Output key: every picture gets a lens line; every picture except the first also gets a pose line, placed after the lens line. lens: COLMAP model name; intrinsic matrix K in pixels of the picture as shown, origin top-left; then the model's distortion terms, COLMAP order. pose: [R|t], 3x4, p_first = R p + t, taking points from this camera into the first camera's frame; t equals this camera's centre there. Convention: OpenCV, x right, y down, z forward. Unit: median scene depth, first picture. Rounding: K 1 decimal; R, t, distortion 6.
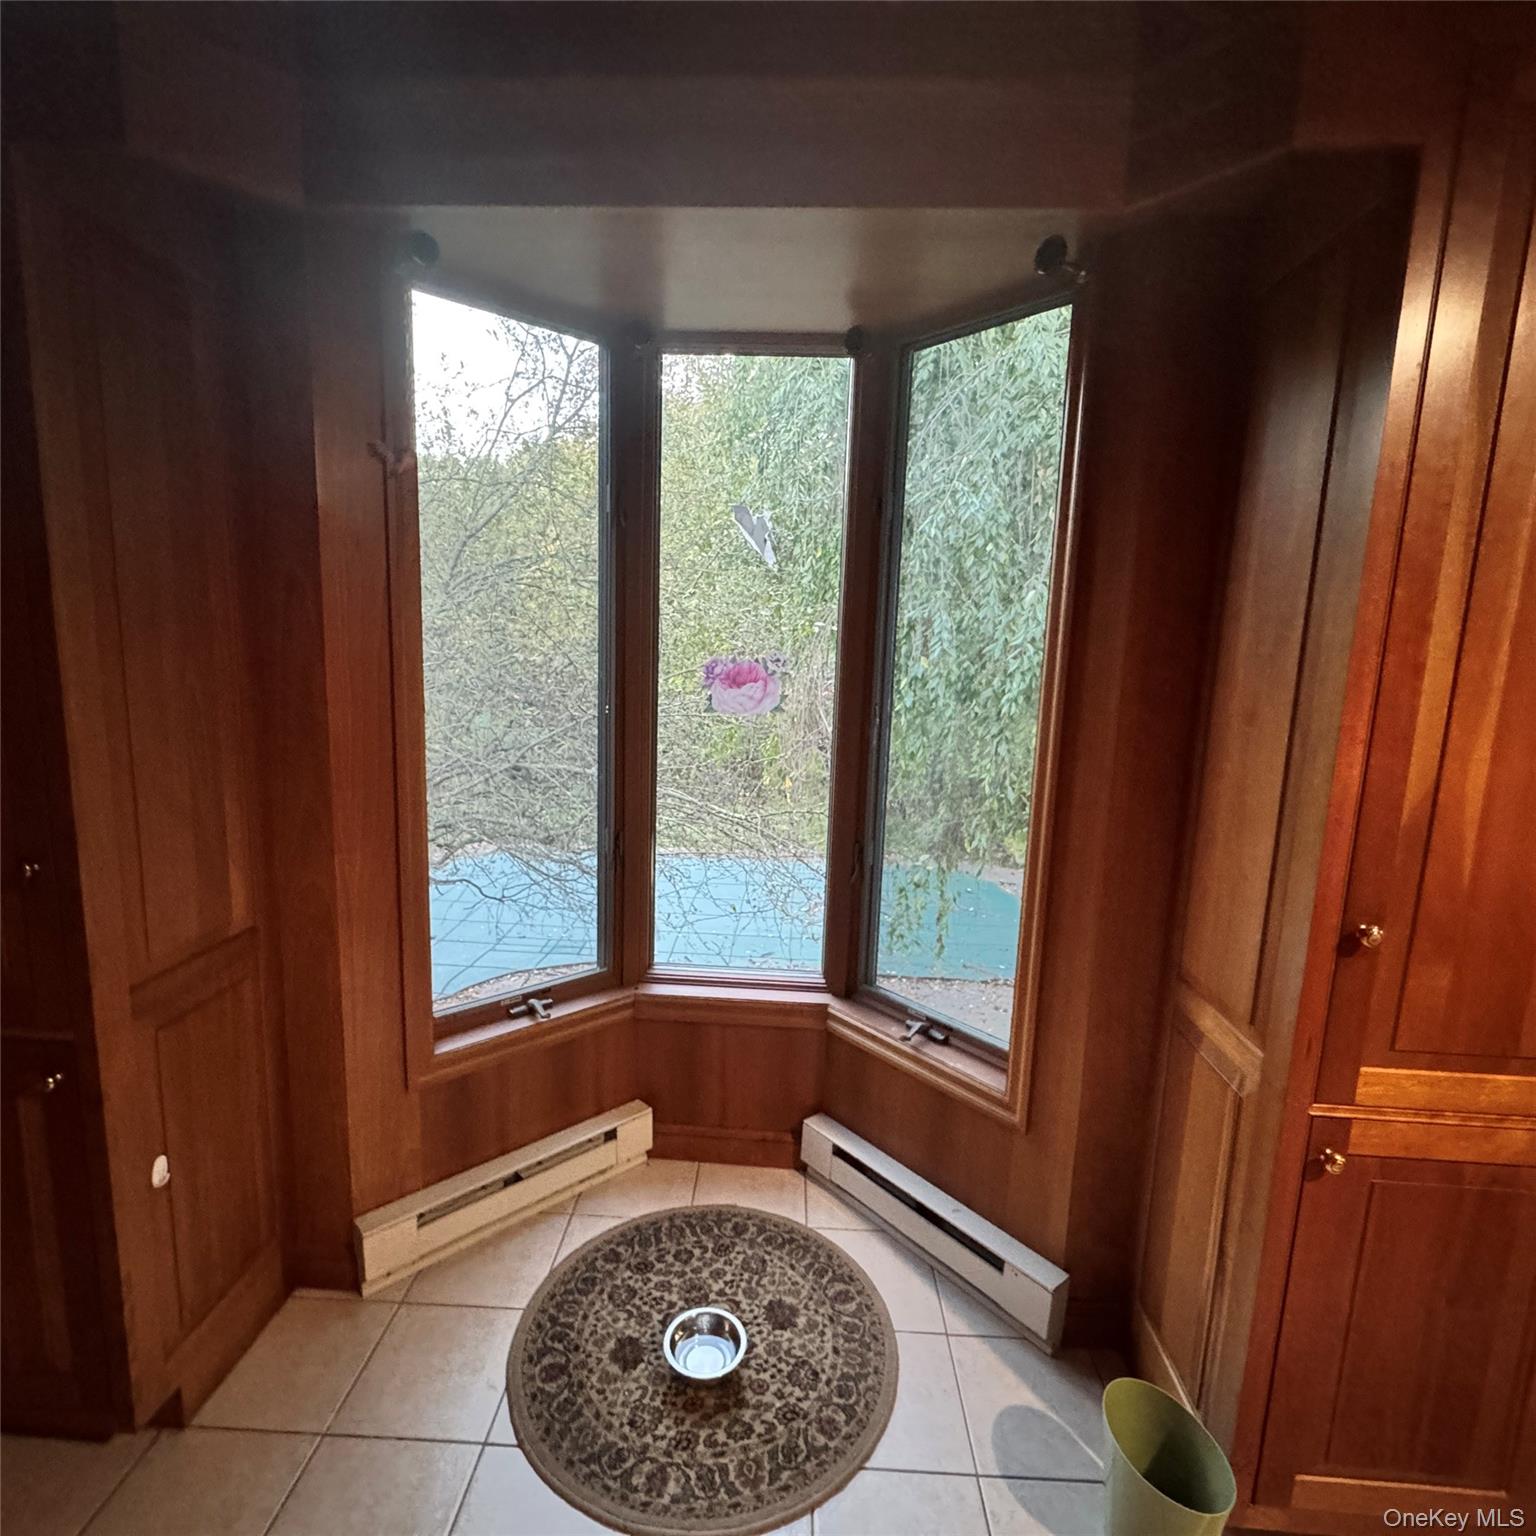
lens RADIAL K [[812.7, 0, 768.0], [0, 812.7, 768.0], [0, 0, 1]] dist [-0.004729, 0.000530]
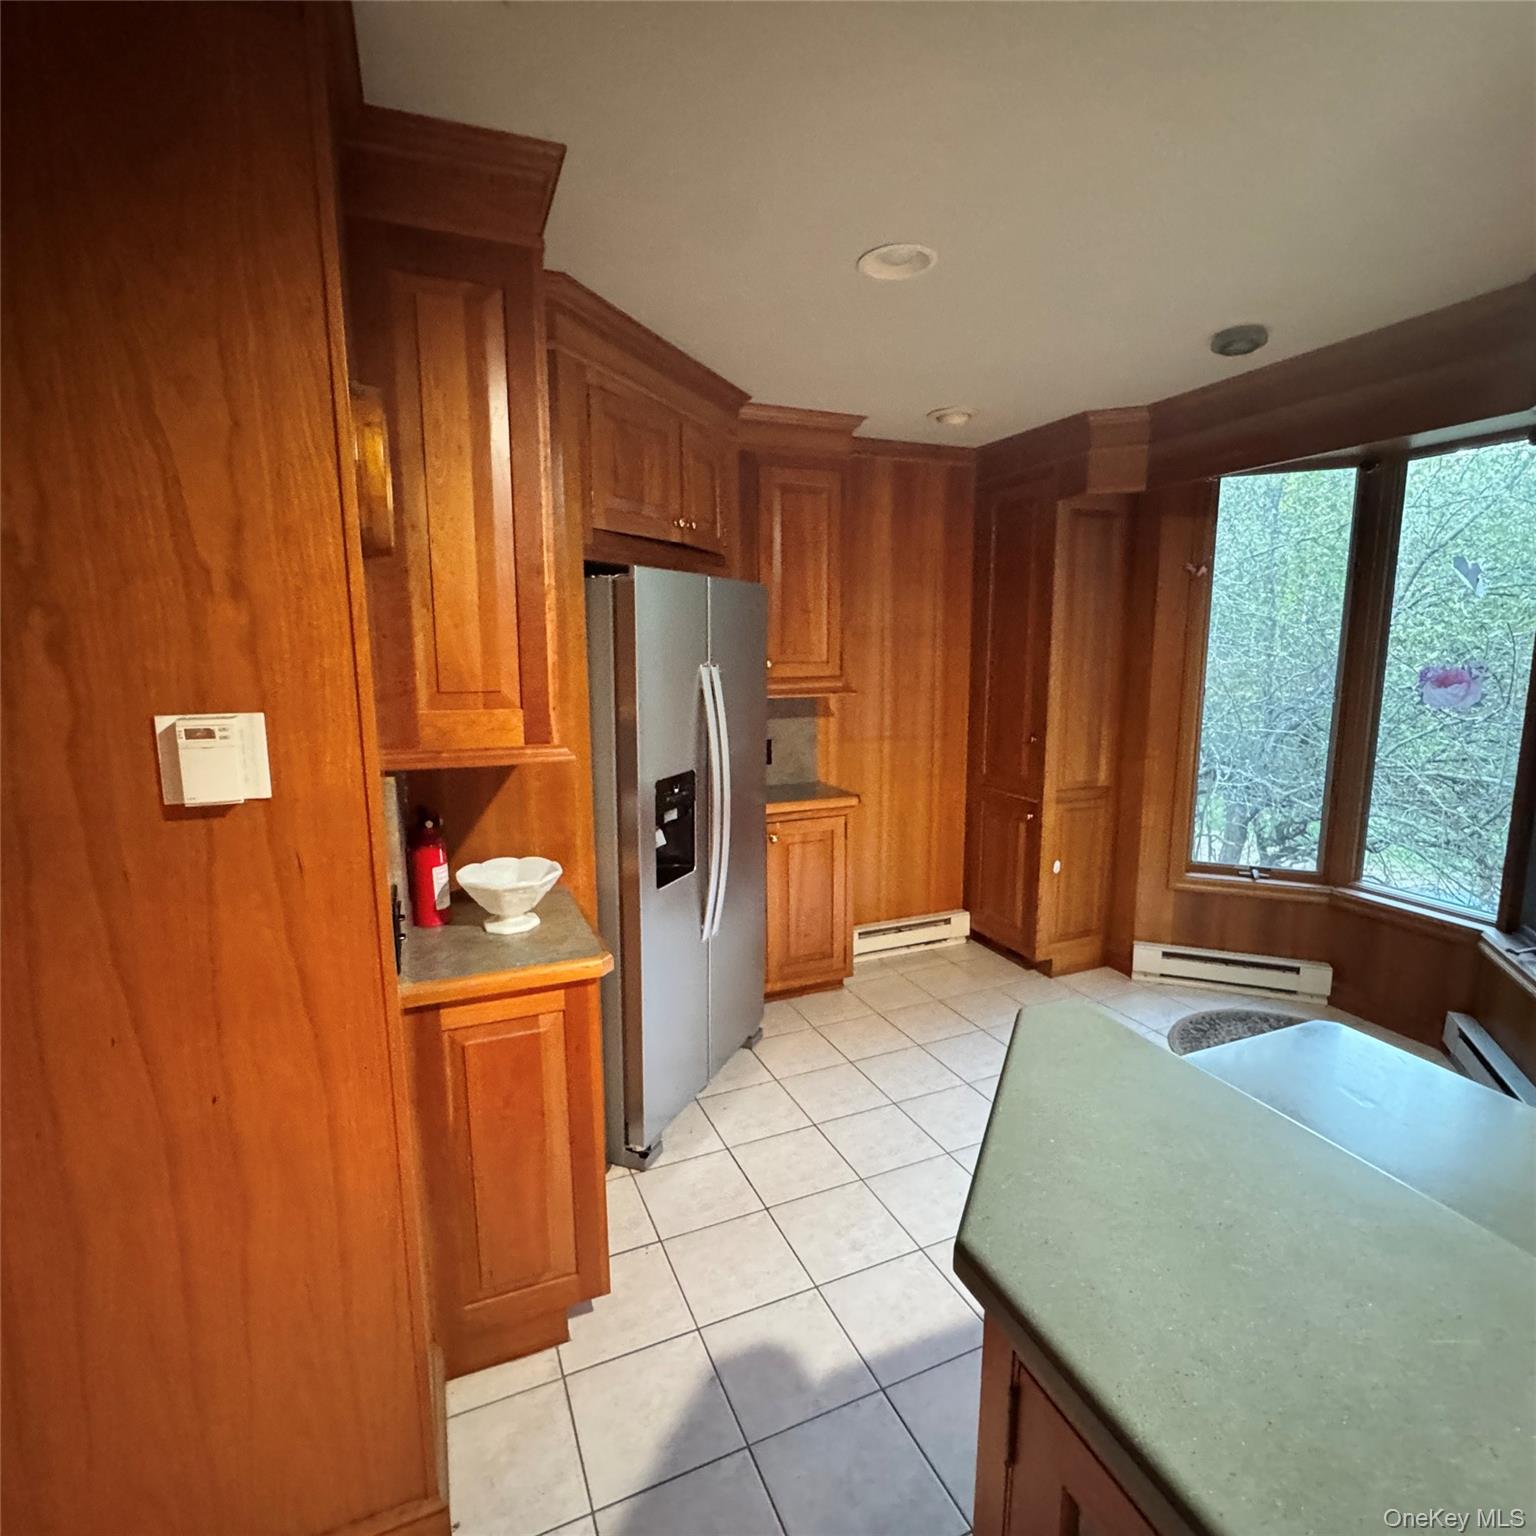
lens RADIAL K [[812.7, 0, 768.0], [0, 812.7, 768.0], [0, 0, 1]] dist [-0.004729, 0.000530]
pose [[0.430075, 0.104085, -0.896773, 0.746487], [-0.120862, 0.991028, 0.057061, 0.100331], [0.894666, 0.083845, 0.438796, -0.642495]]
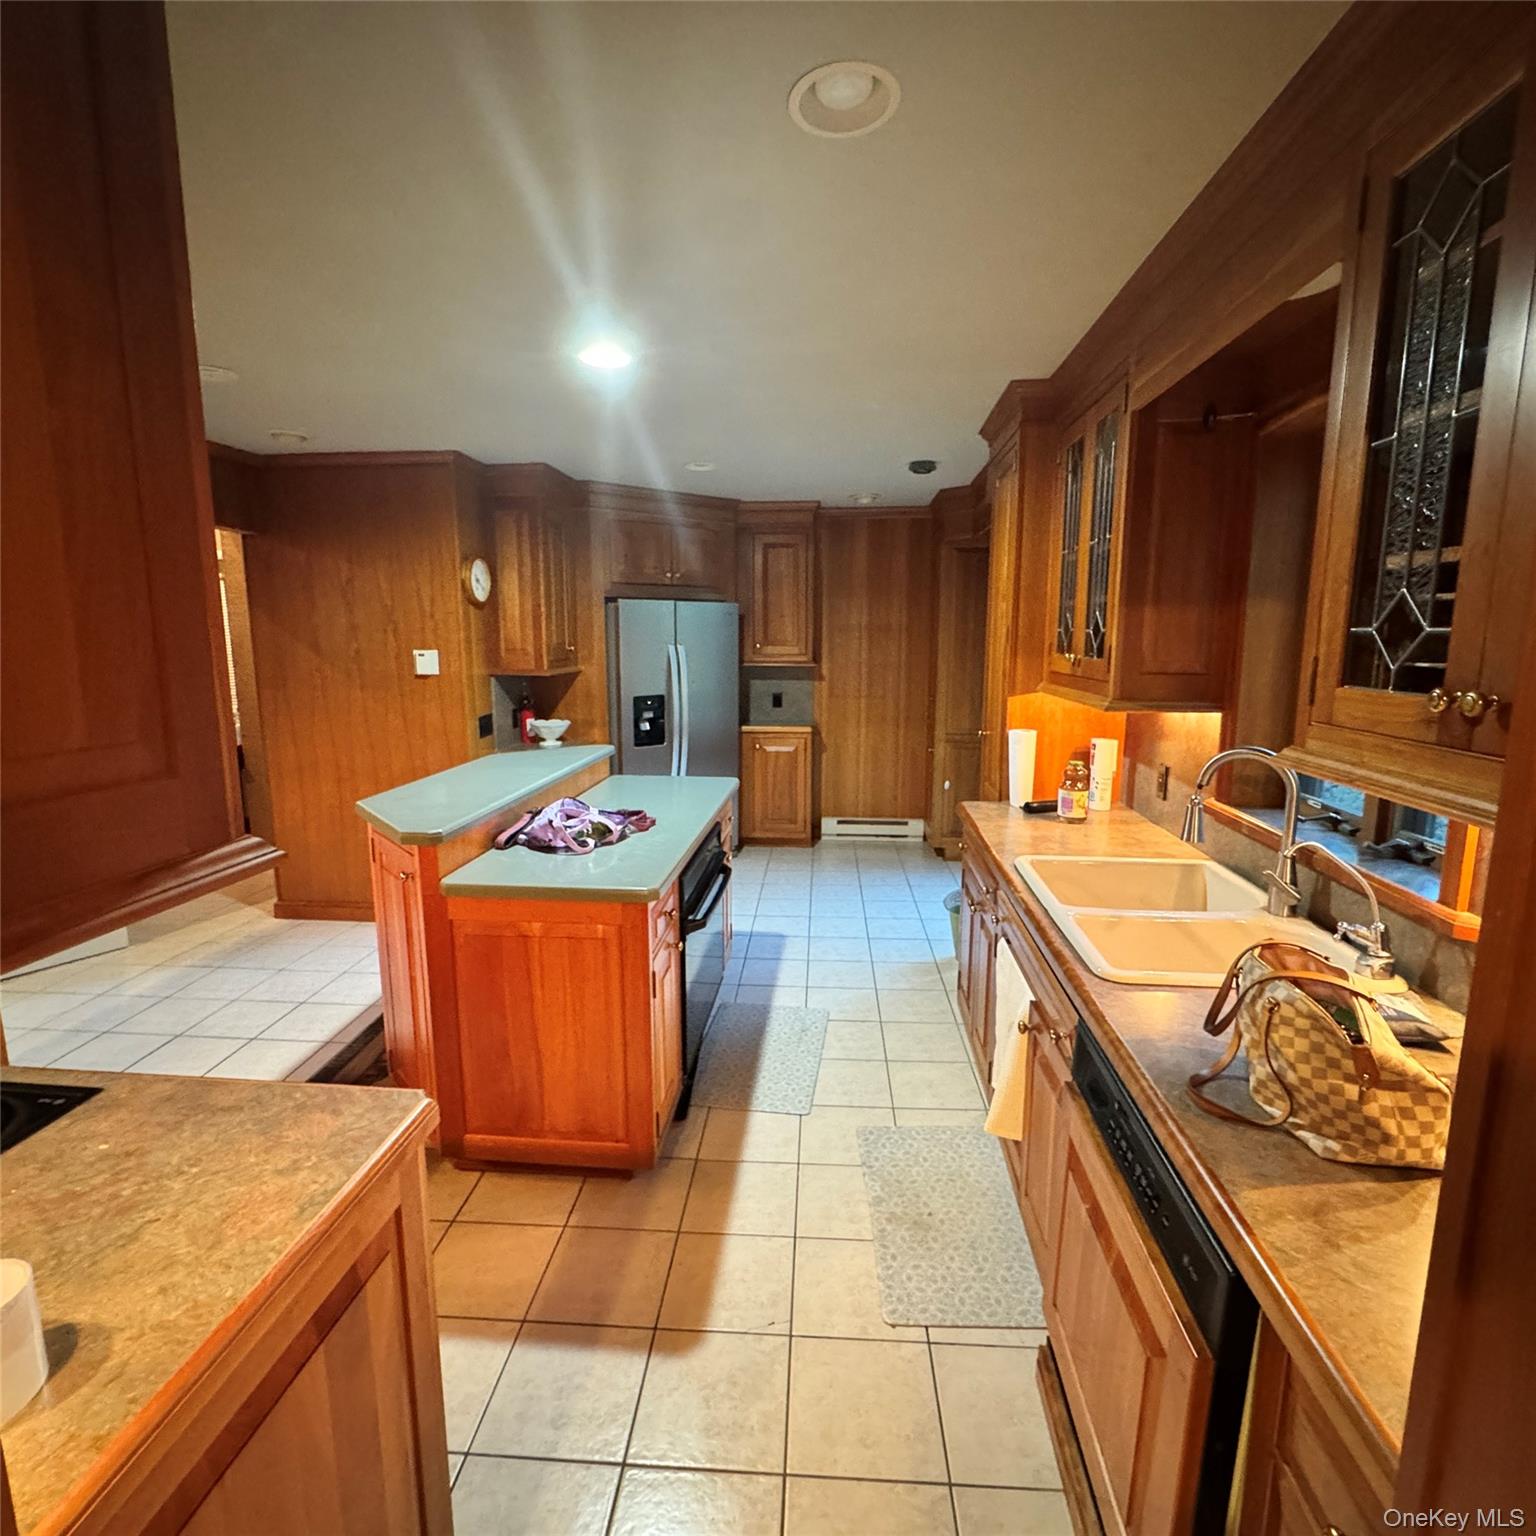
lens RADIAL K [[812.7, 0, 768.0], [0, 812.7, 768.0], [0, 0, 1]] dist [-0.004729, 0.000530]
pose [[-0.041085, 0.127195, -0.991026, 2.036713], [-0.158029, 0.978552, 0.132146, 0.028636], [0.986579, 0.162040, -0.020103, 0.147183]]
